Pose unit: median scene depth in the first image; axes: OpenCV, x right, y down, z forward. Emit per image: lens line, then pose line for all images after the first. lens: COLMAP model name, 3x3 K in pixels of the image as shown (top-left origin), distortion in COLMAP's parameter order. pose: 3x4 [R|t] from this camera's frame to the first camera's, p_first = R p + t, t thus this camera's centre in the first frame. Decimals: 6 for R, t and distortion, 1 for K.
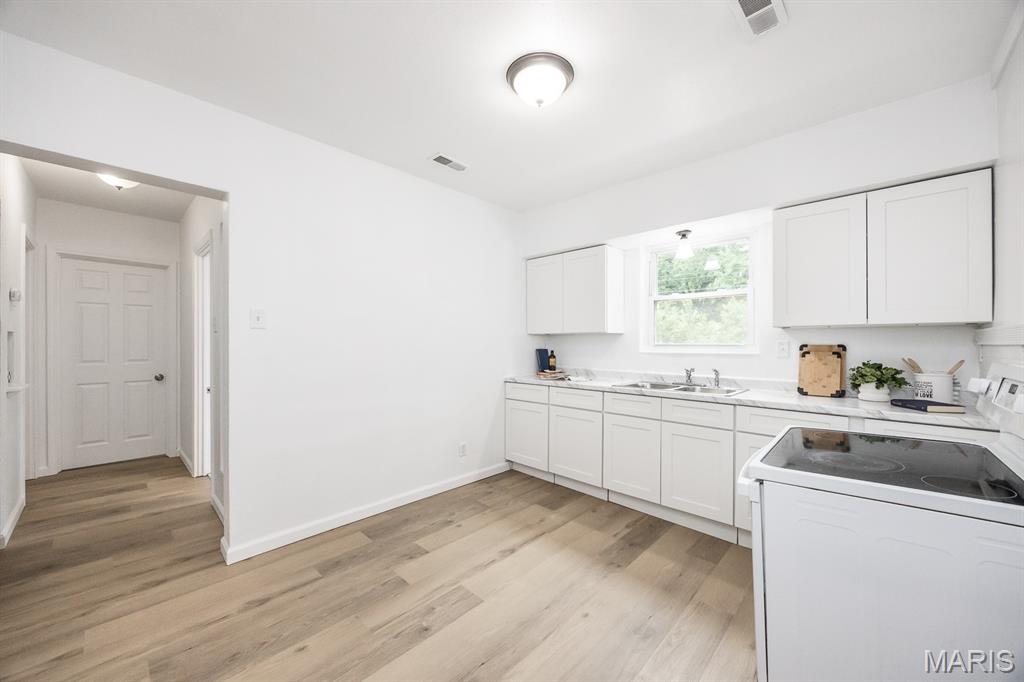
lens RADIAL K [[394.0, 0, 517.0], [0, 394.0, 344.1], [0, 0, 1]] dist [-0.001216, -0.000219]
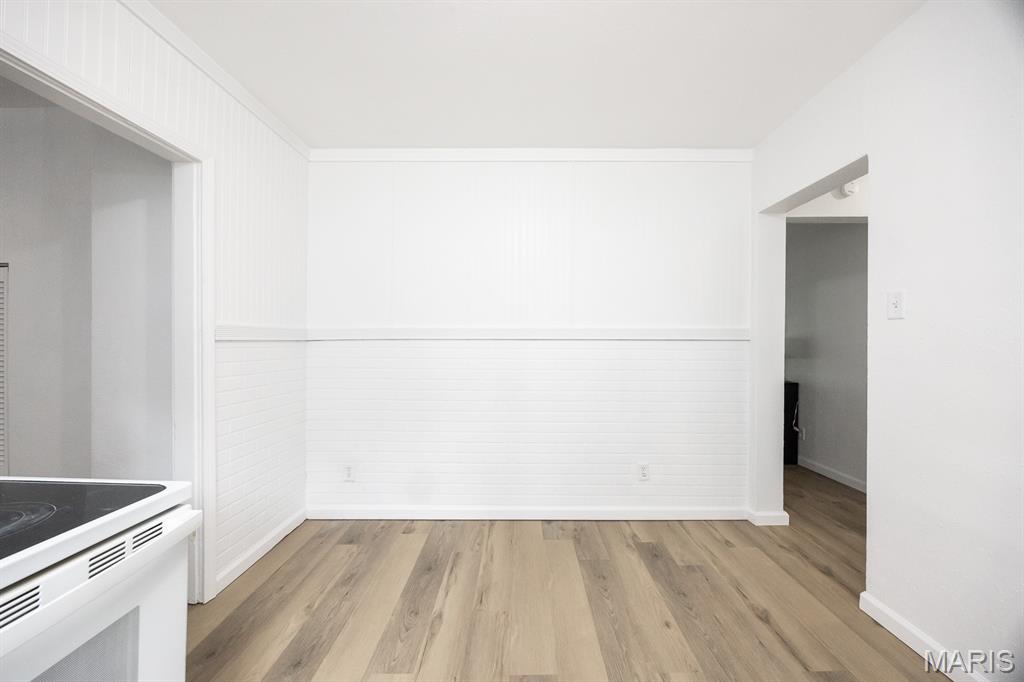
lens RADIAL K [[394.0, 0, 517.7], [0, 394.0, 338.6], [0, 0, 1]] dist [-0.001216, -0.000219]
pose [[-0.741790, -0.006359, -0.670602, 0.286874], [-0.006276, 0.999977, -0.002540, 0.002921], [0.670603, 0.002325, -0.741813, 0.918336]]
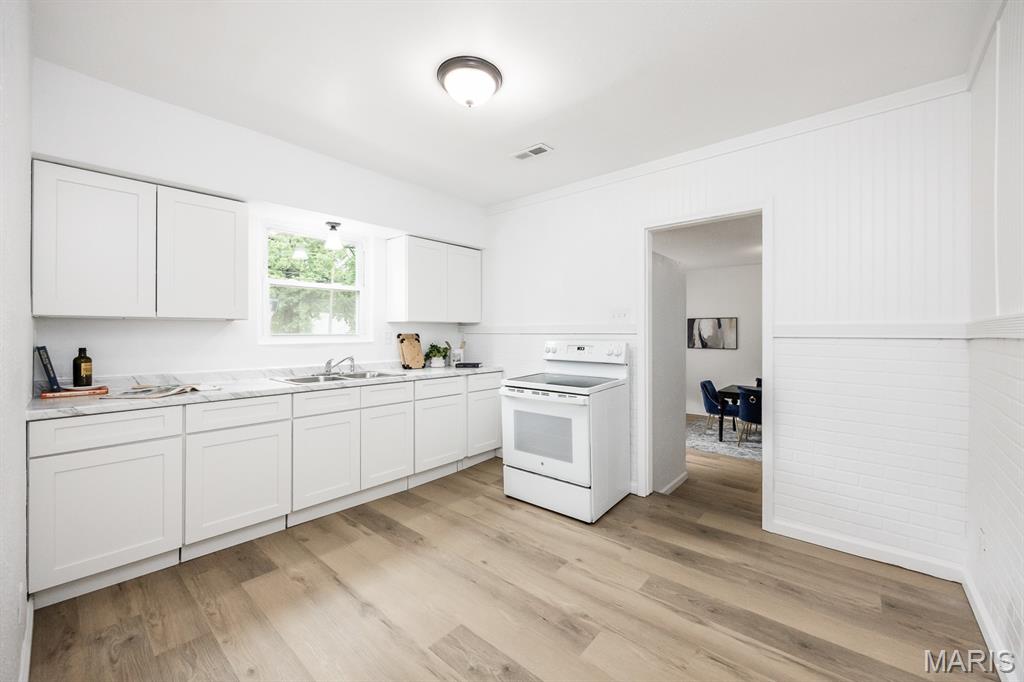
lens RADIAL K [[394.0, 0, 519.7], [0, 394.0, 333.3], [0, 0, 1]] dist [-0.001216, -0.000219]
pose [[-0.045214, -0.005362, 0.998963, -0.708641], [0.002760, 0.999981, 0.005493, -0.008098], [-0.998974, 0.003006, -0.045199, 0.657883]]
